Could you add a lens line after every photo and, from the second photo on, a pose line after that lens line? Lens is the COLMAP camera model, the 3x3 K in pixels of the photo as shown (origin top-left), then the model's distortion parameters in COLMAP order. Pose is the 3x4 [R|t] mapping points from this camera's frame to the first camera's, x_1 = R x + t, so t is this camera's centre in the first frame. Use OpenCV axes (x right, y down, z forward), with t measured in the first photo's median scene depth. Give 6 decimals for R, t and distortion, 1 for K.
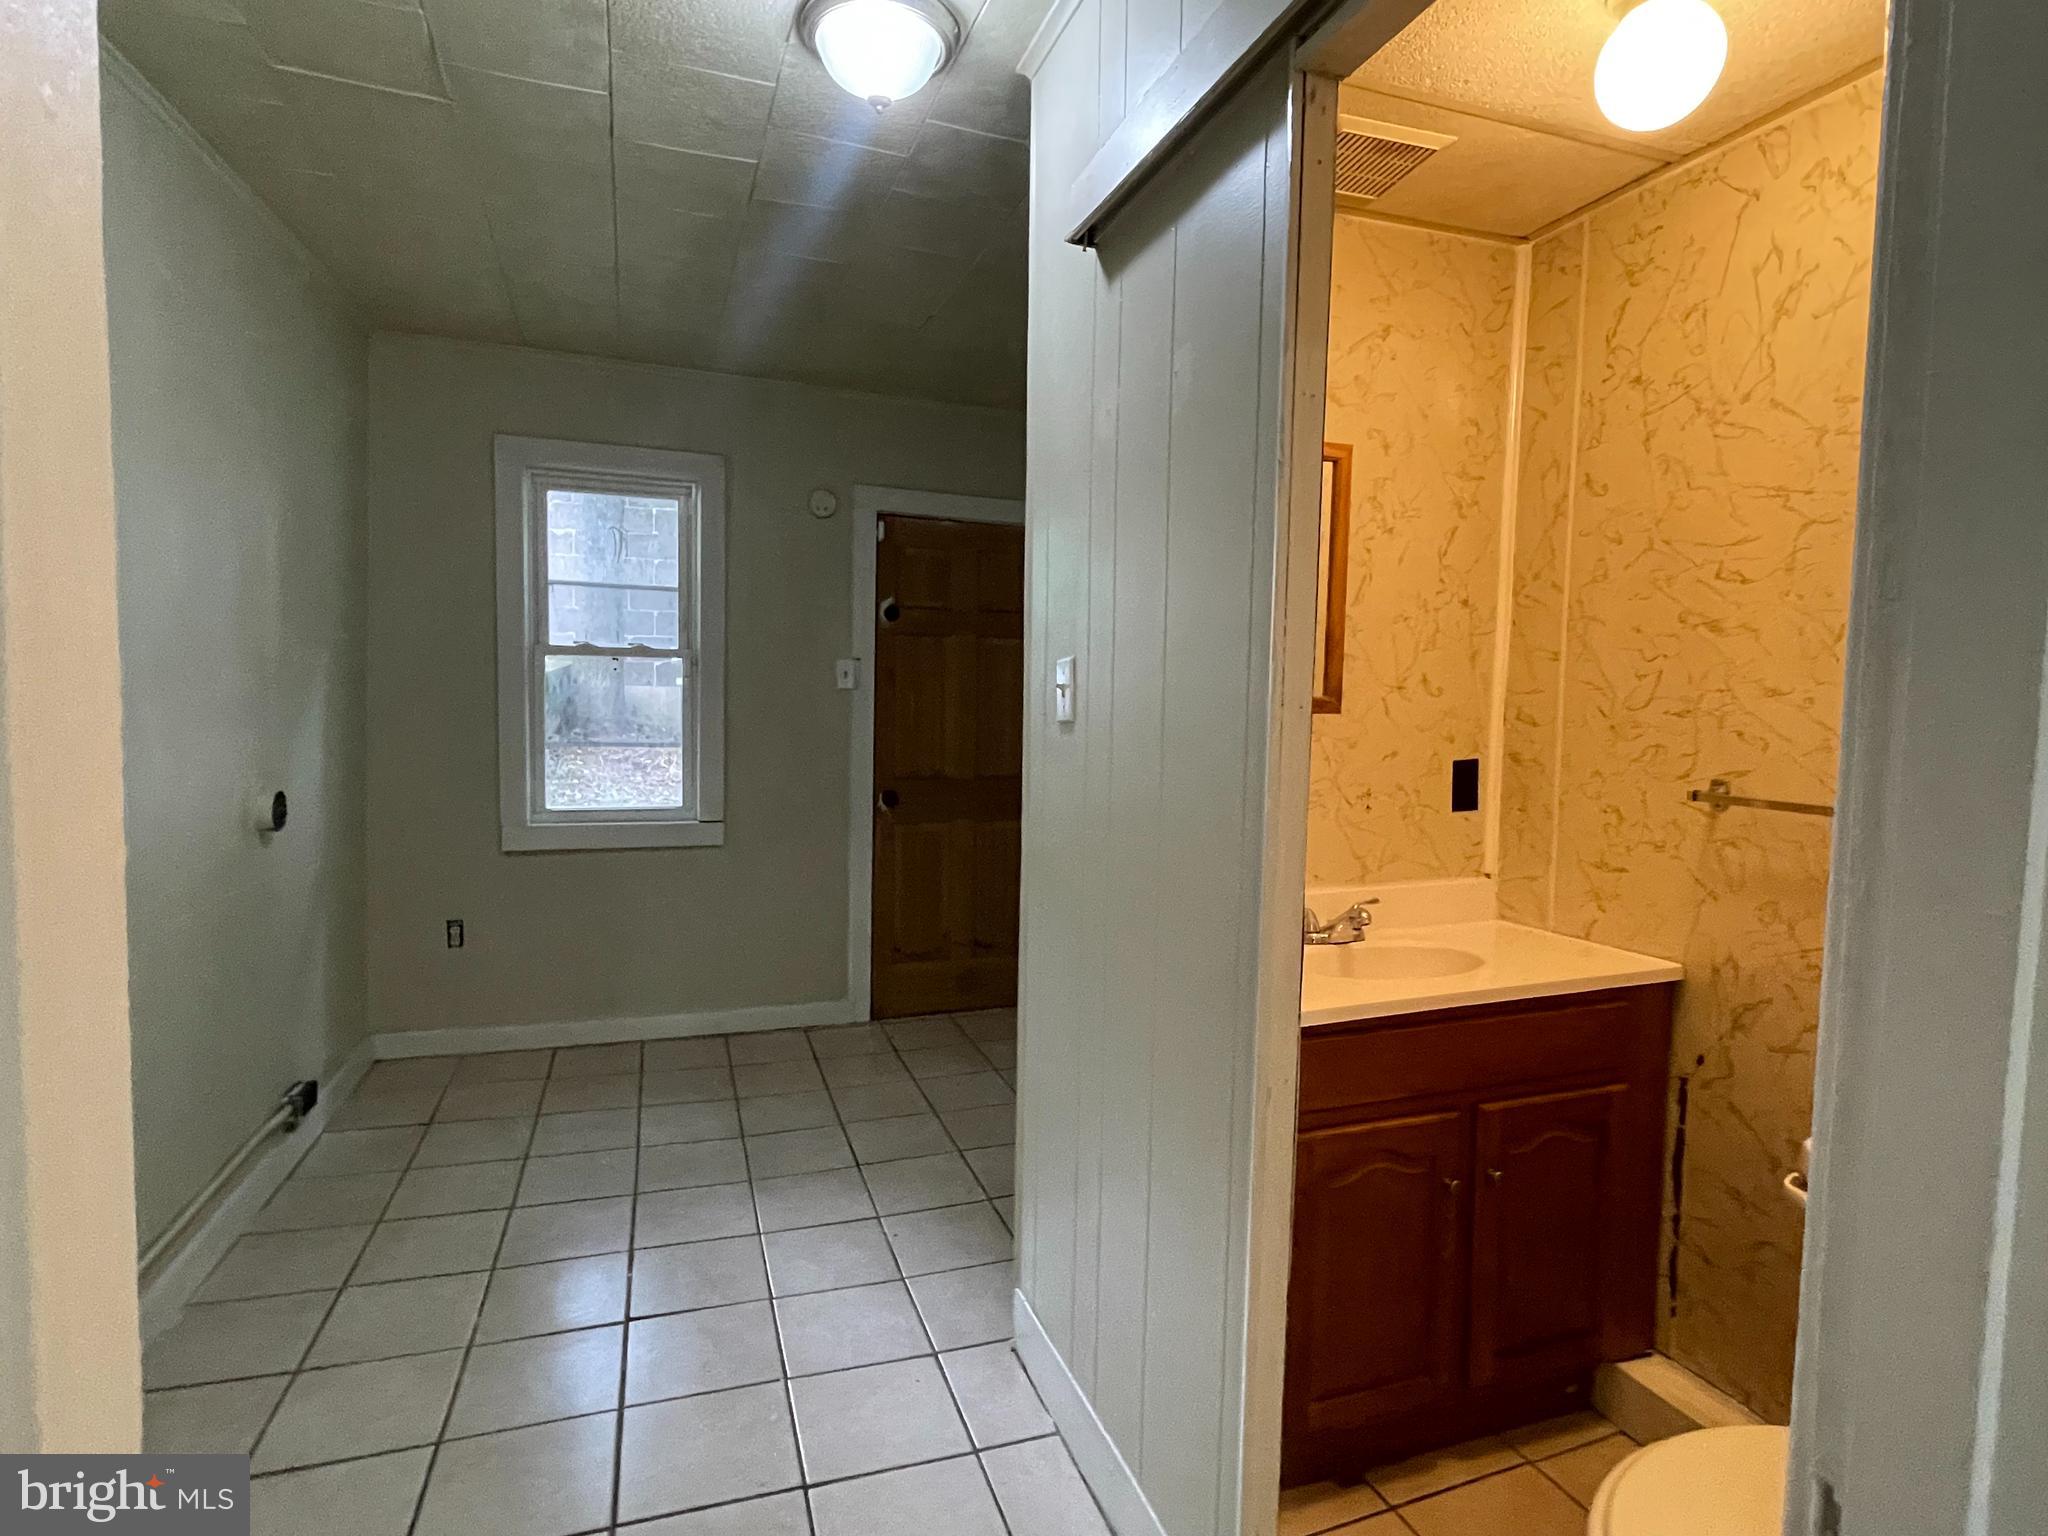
lens RADIAL K [[1028.1, 0, 1026.5], [0, 1028.1, 765.5], [0, 0, 1]] dist [-0.004242, -0.001379]
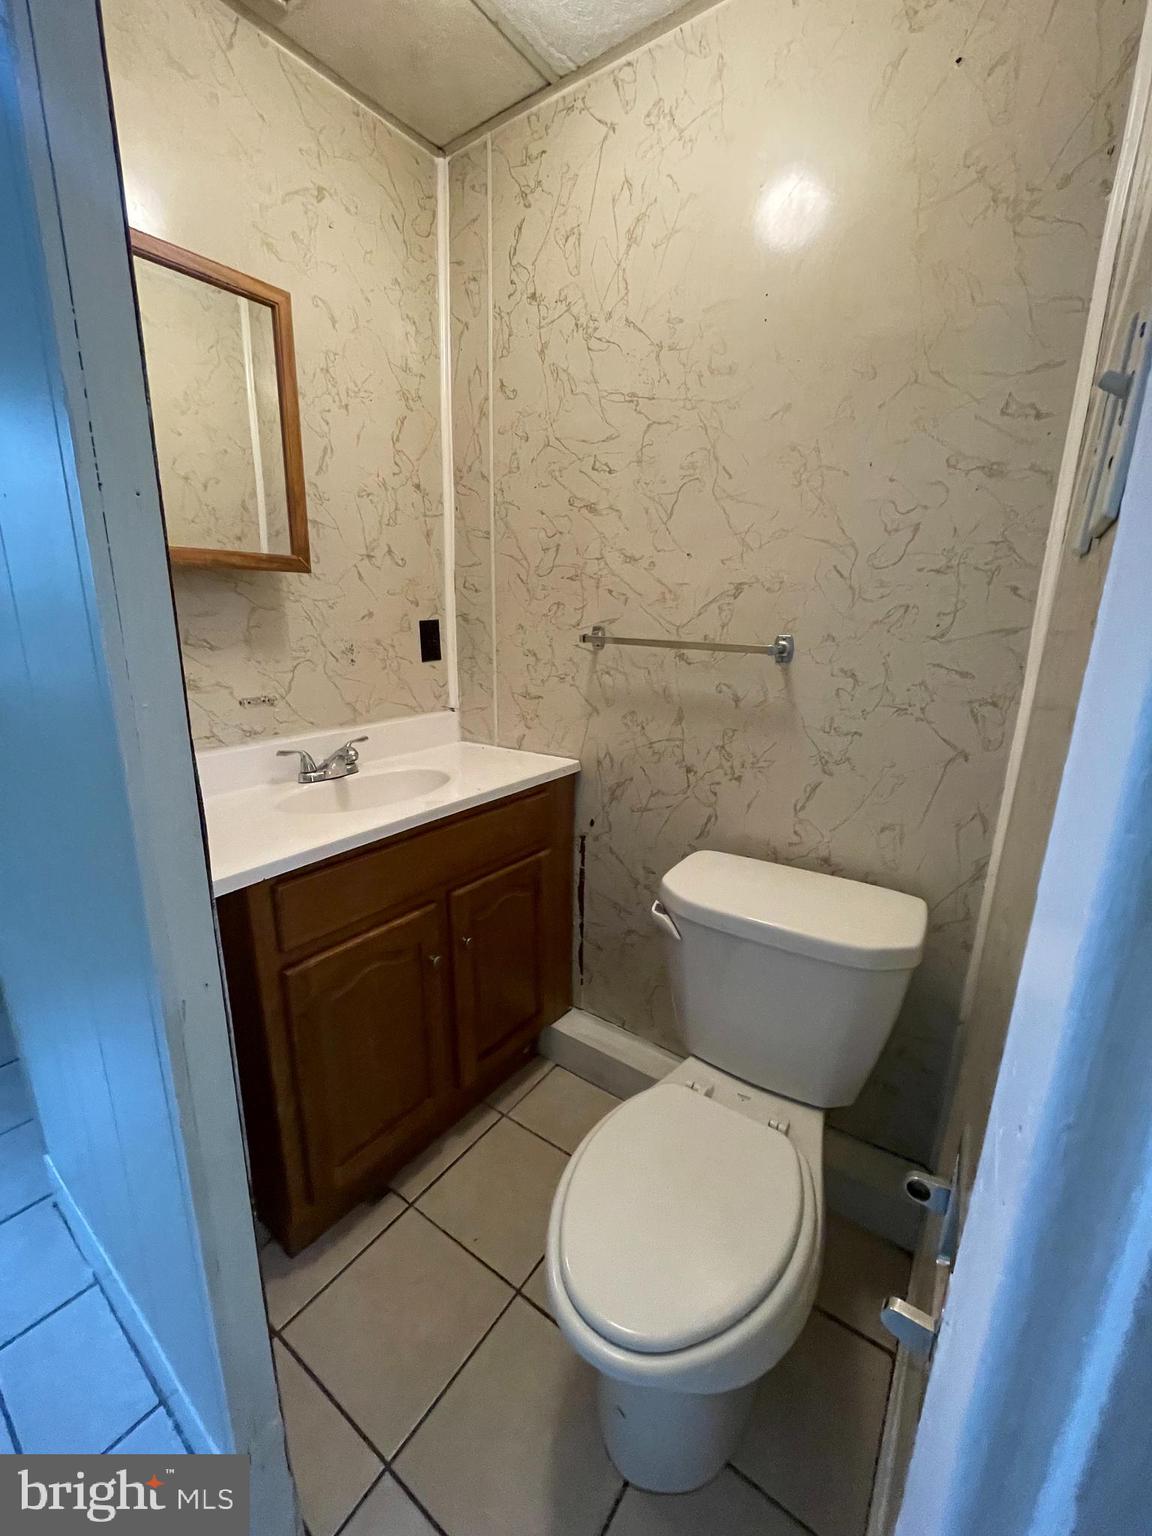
lens RADIAL K [[624.3, 0, 580.3], [0, 624.3, 770.1], [0, 0, 1]] dist [0.000376, 0.000104]
pose [[0.823918, -0.139681, 0.549226, 0.156949], [0.031102, 0.978833, 0.202283, 0.030782], [-0.565856, -0.149583, 0.810822, 0.285467]]
